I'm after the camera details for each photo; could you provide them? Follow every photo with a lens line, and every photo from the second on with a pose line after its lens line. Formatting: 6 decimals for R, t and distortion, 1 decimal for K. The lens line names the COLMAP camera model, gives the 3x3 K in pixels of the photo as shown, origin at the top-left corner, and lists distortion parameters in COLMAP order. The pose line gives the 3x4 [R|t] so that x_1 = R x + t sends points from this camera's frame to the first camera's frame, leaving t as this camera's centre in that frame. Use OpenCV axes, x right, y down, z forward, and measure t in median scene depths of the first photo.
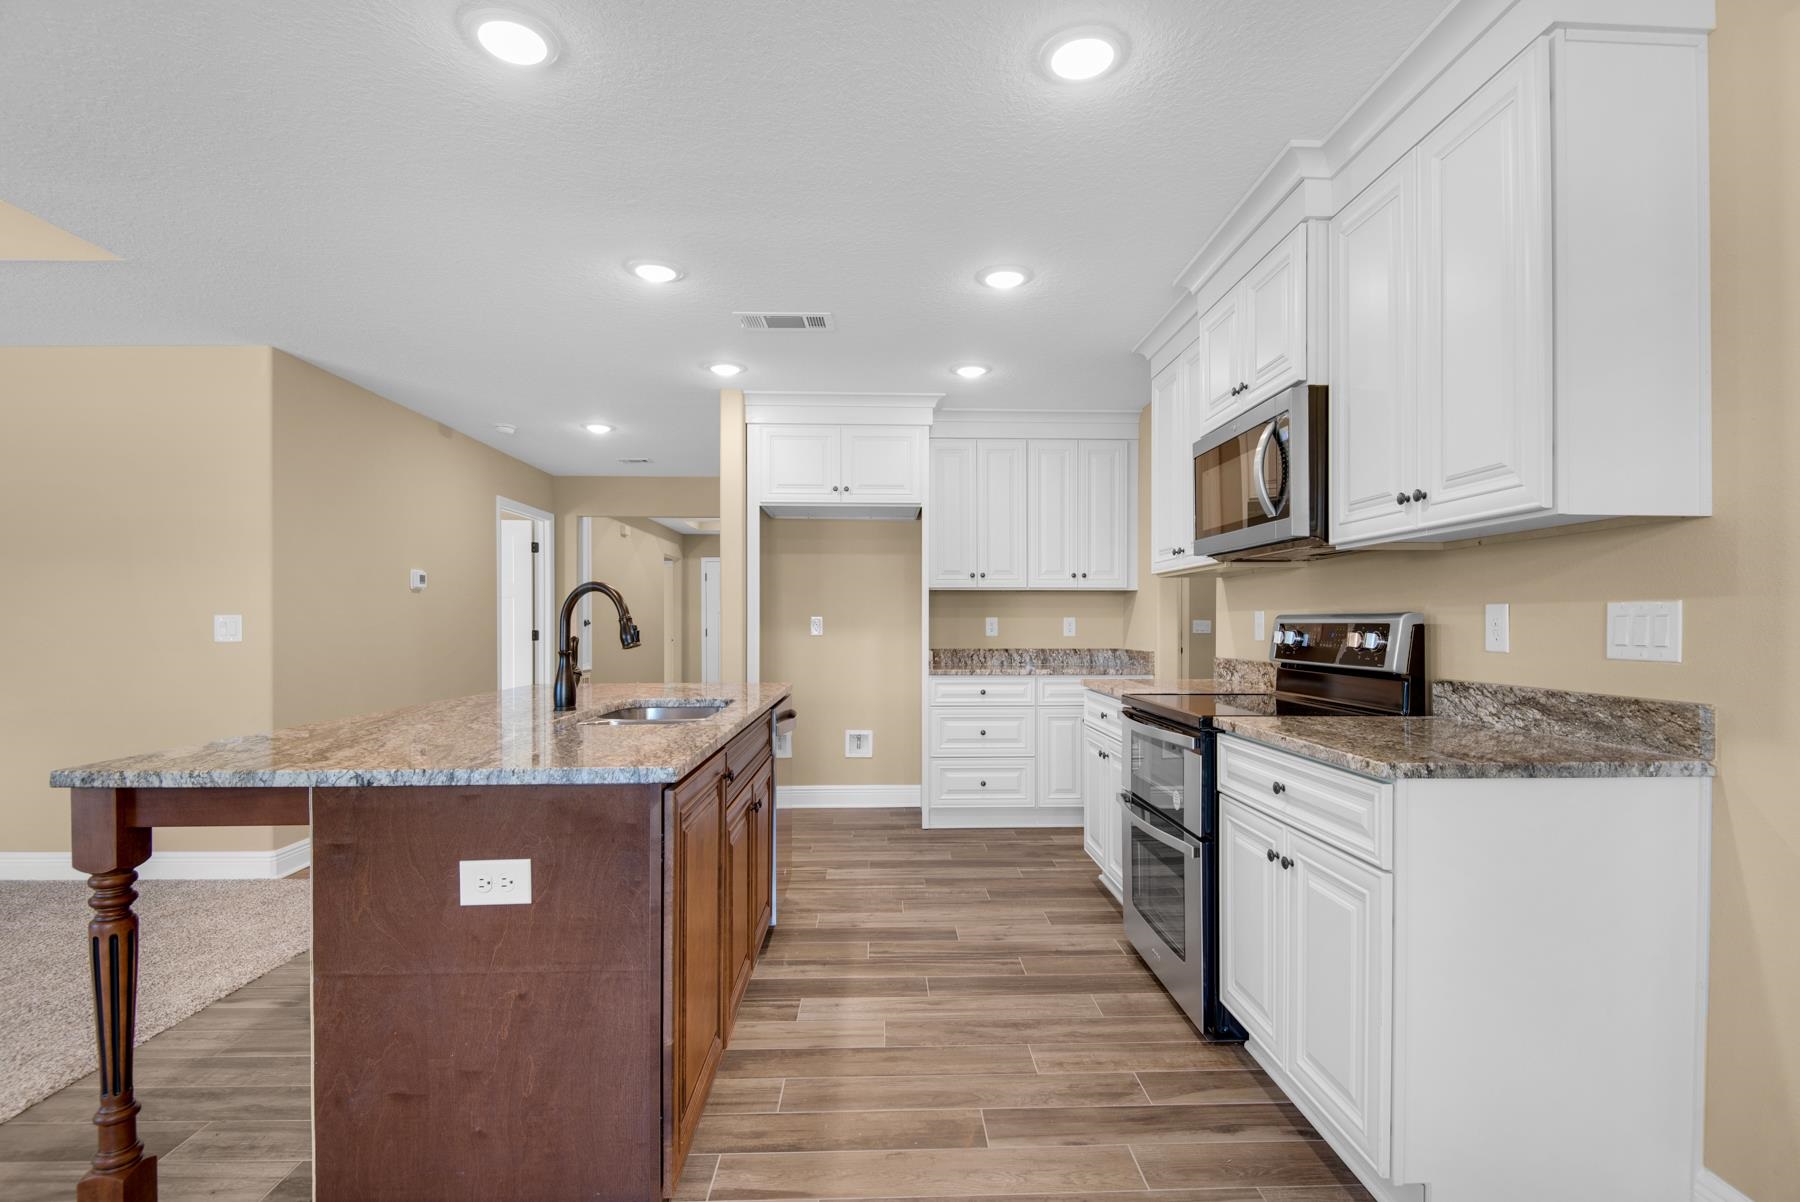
lens RADIAL K [[852.9, 0, 885.0], [0, 852.9, 625.1], [0, 0, 1]] dist [0.033755, -0.034731]
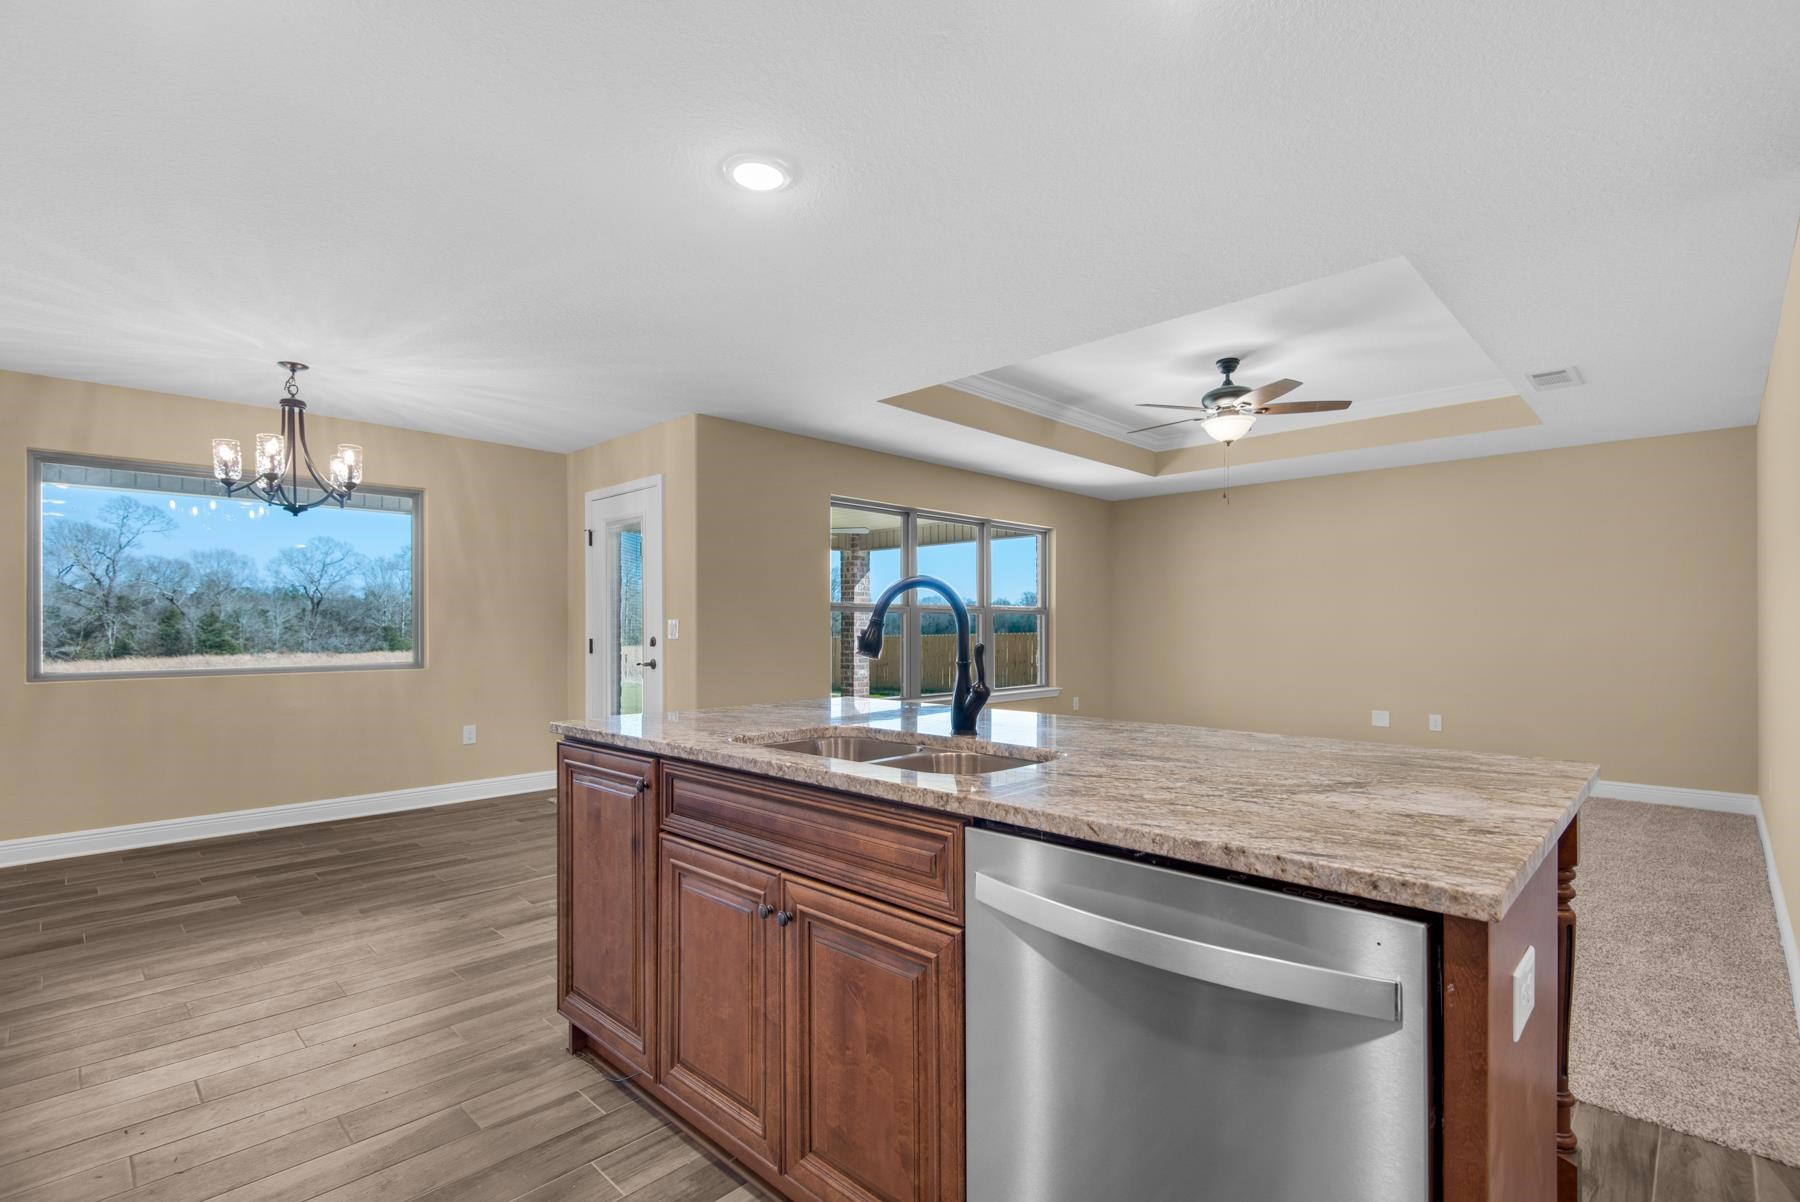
lens RADIAL K [[836.1, 0, 908.6], [0, 836.1, 625.2], [0, 0, 1]] dist [0.045020, -0.028924]
pose [[-0.704866, 0.001612, -0.709339, 0.223192], [-0.000021, 0.999997, 0.002293, -0.011641], [0.709340, 0.001631, -0.704864, 1.483834]]
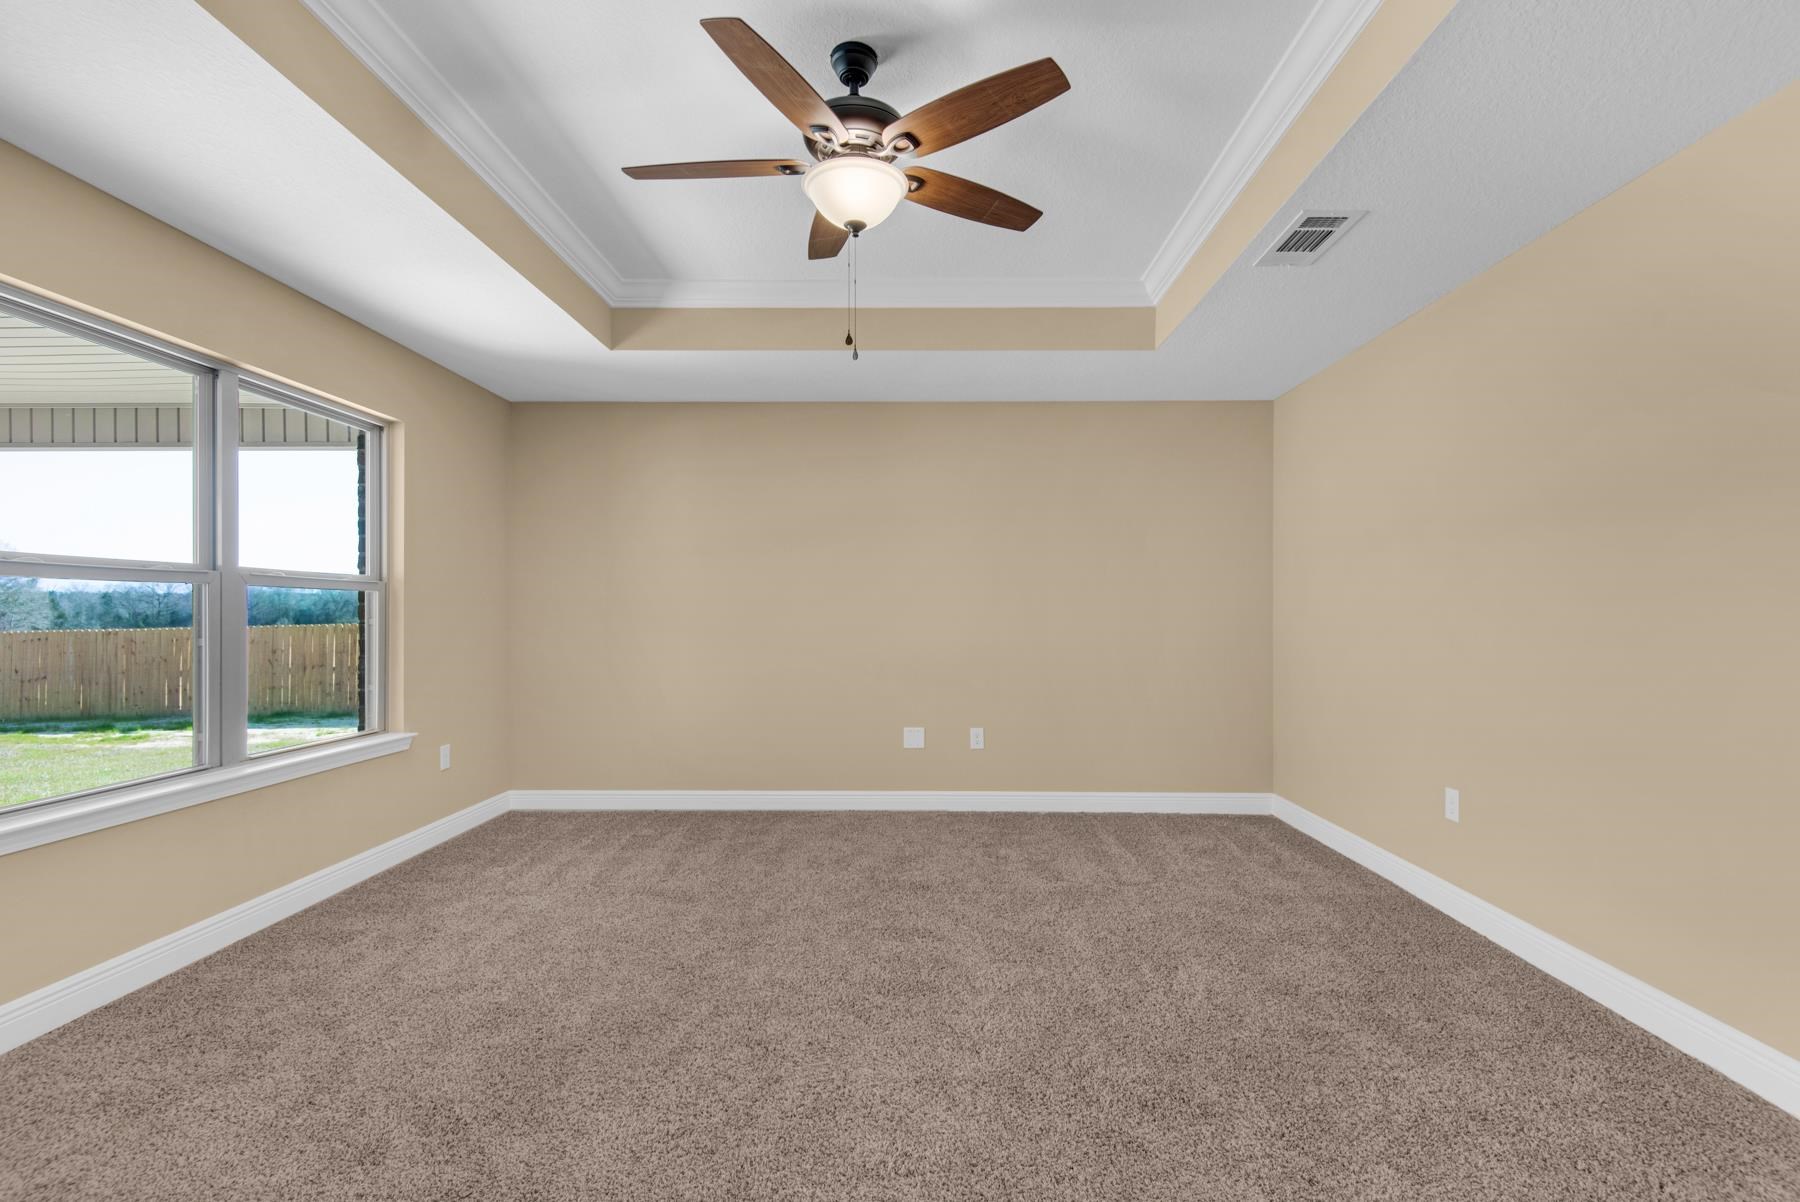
lens RADIAL K [[826.5, 0, 927.0], [0, 826.5, 605.5], [0, 0, 1]] dist [0.042626, -0.033136]
pose [[-0.019420, -0.005149, -0.999798, -0.771062], [0.001566, 0.999985, -0.005181, -0.013238], [0.999810, -0.001666, -0.019411, 0.727312]]
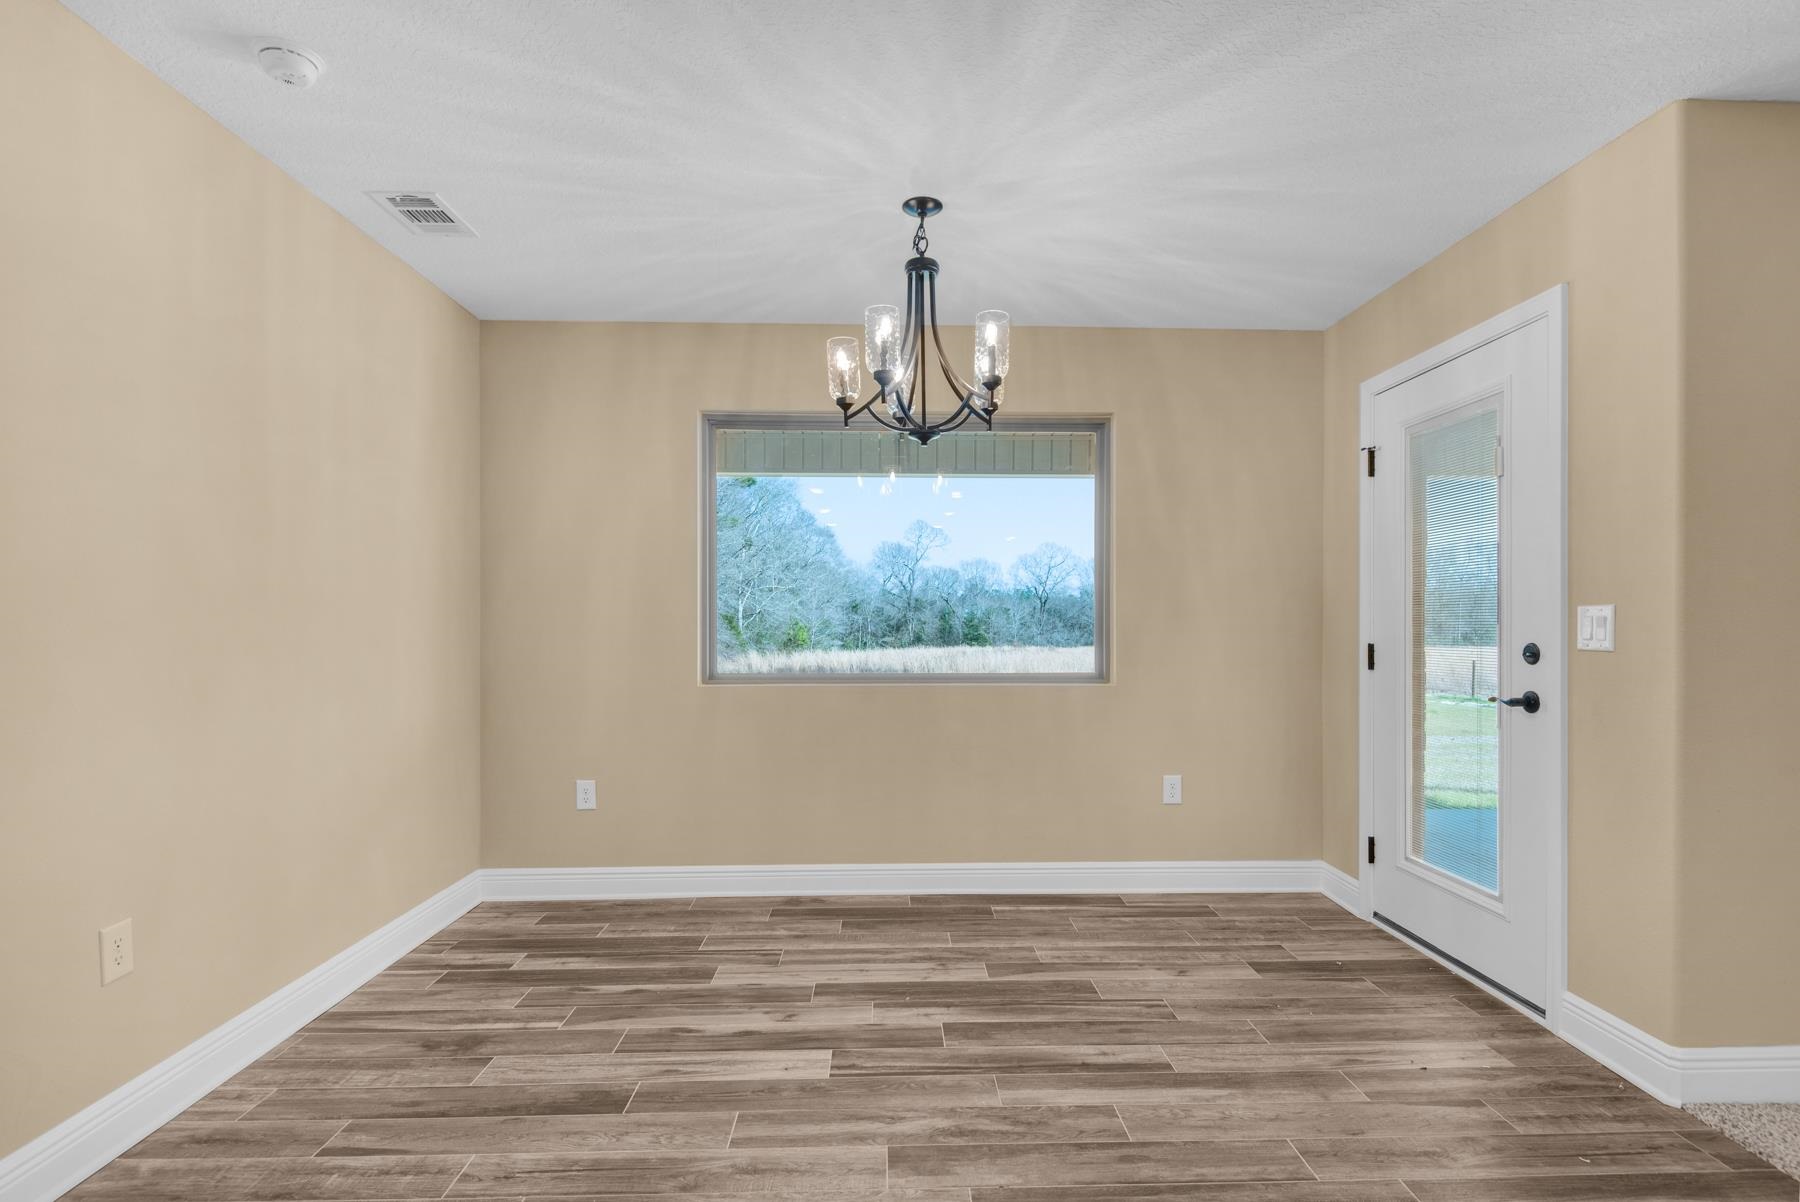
lens RADIAL K [[892.8, 0, 899.9], [0, 892.8, 627.1], [0, 0, 1]] dist [0.001847, -0.000777]
pose [[-0.999845, 0.000307, -0.017604, -0.049072], [0.000164, 0.999967, 0.008130, -0.004971], [0.017606, 0.008126, -0.999812, 0.607660]]
